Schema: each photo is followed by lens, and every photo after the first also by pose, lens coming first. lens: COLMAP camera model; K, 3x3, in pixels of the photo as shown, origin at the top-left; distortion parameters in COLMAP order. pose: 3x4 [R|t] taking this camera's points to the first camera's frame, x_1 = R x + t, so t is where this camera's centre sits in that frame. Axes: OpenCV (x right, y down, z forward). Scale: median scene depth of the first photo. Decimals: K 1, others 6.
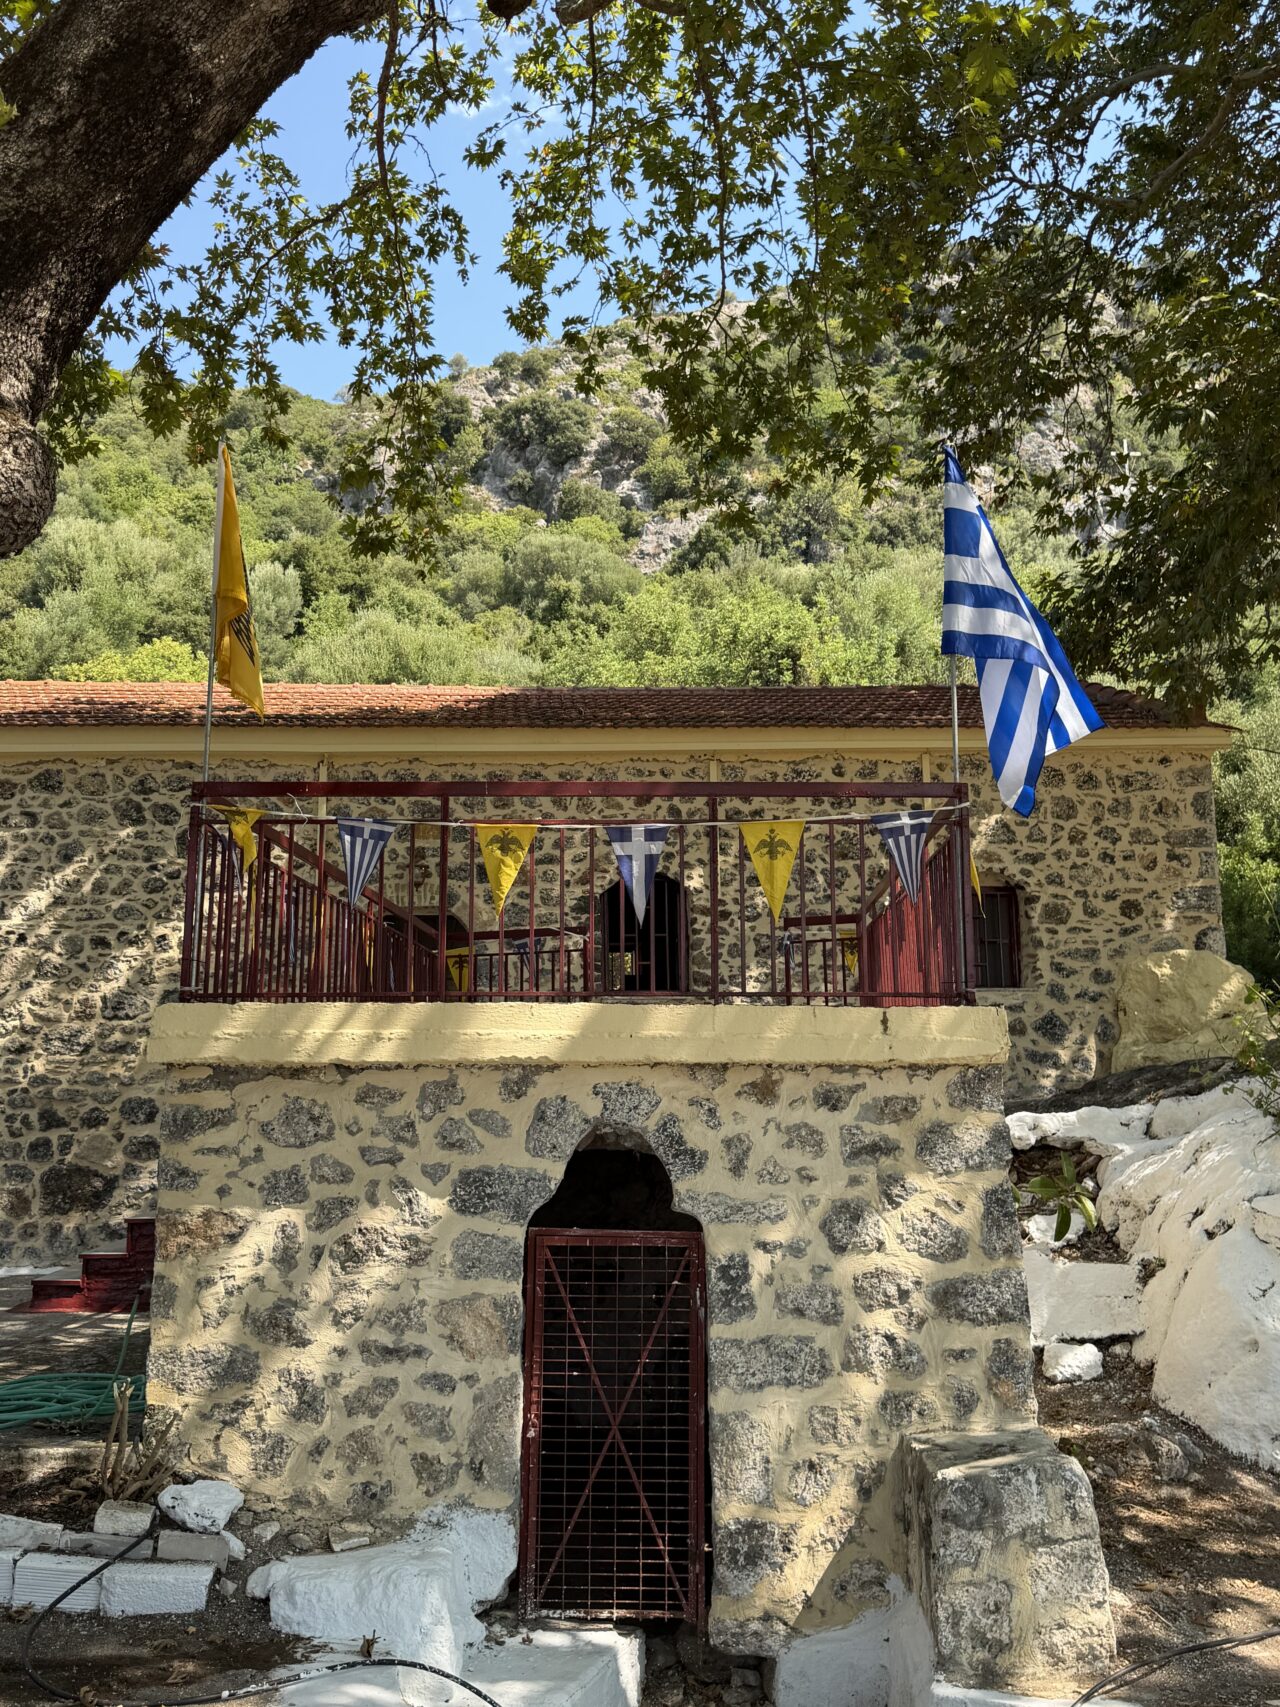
lens RADIAL K [[1596.8, 0, 638.0], [0, 1596.8, 849.7], [0, 0, 1]] dist [0.126771, -0.171434]
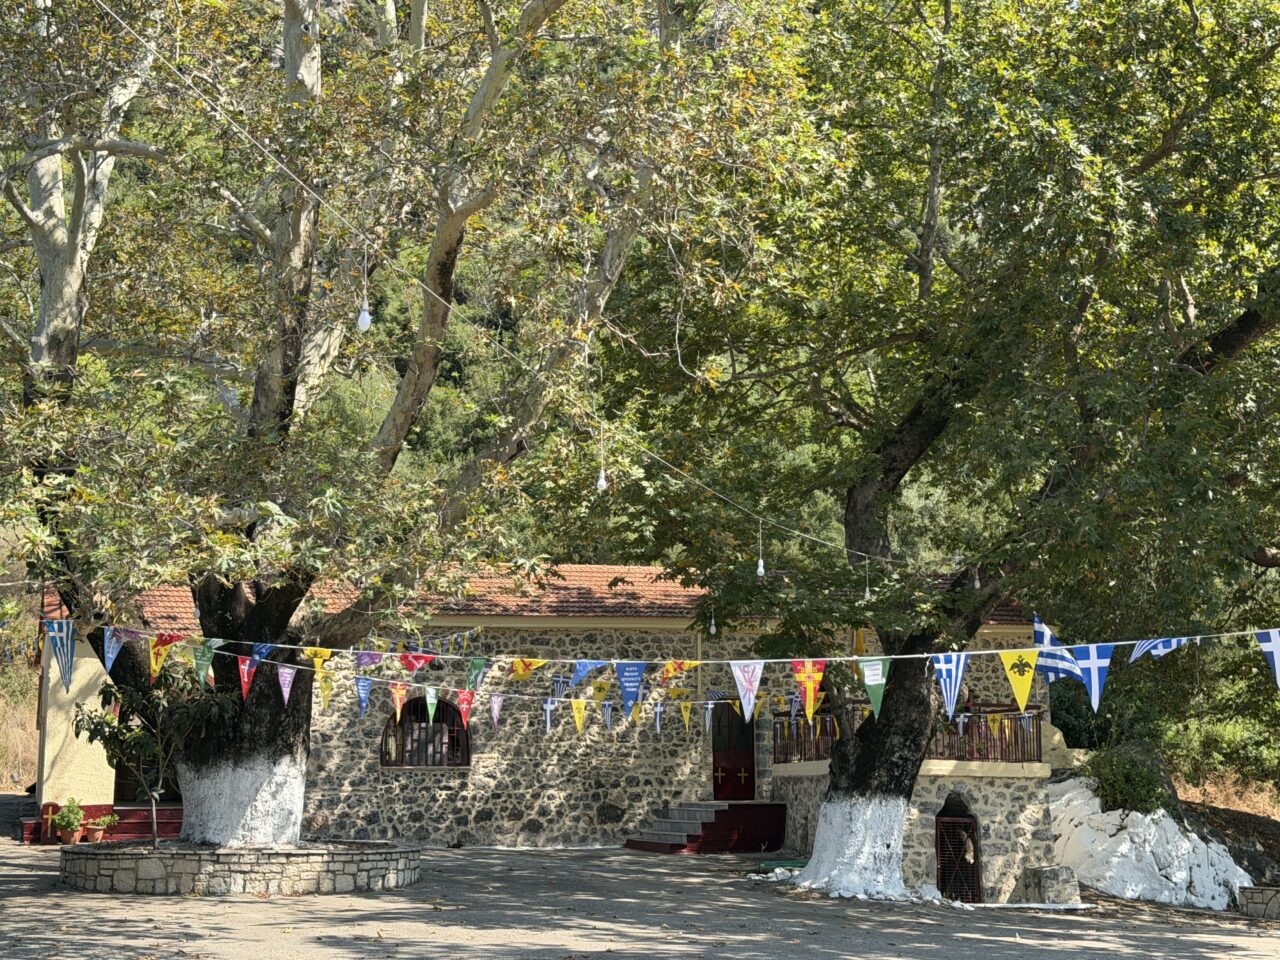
lens RADIAL K [[2039.6, 0, 640.0], [0, 2039.6, 480.0], [0, 0, 1]] dist [0.169018, -0.273486]
pose [[0.967361, 0.048459, 0.248724, -1.221825], [-0.052780, 0.998549, 0.010731, -0.359366], [-0.247843, -0.023508, 0.968515, -2.182564]]
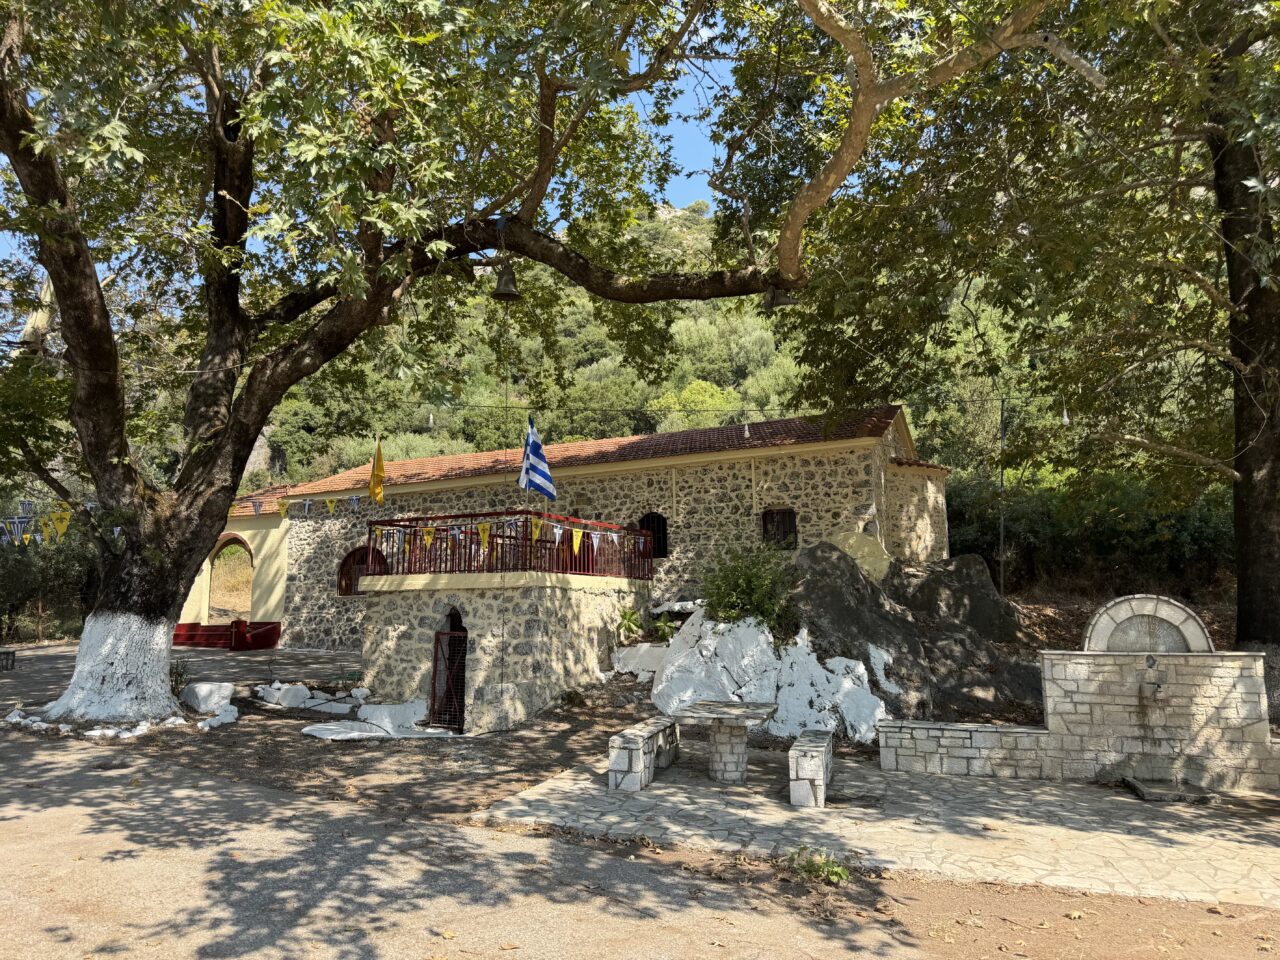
lens RADIAL K [[906.0, 0, 640.0], [0, 906.0, 480.0], [0, 0, 1]] dist [0.128811, -0.164408]
pose [[0.879786, -0.072358, -0.469830, 0.858639], [0.084905, 0.996374, 0.005539, -0.060733], [0.467726, -0.044764, 0.882739, -0.427213]]
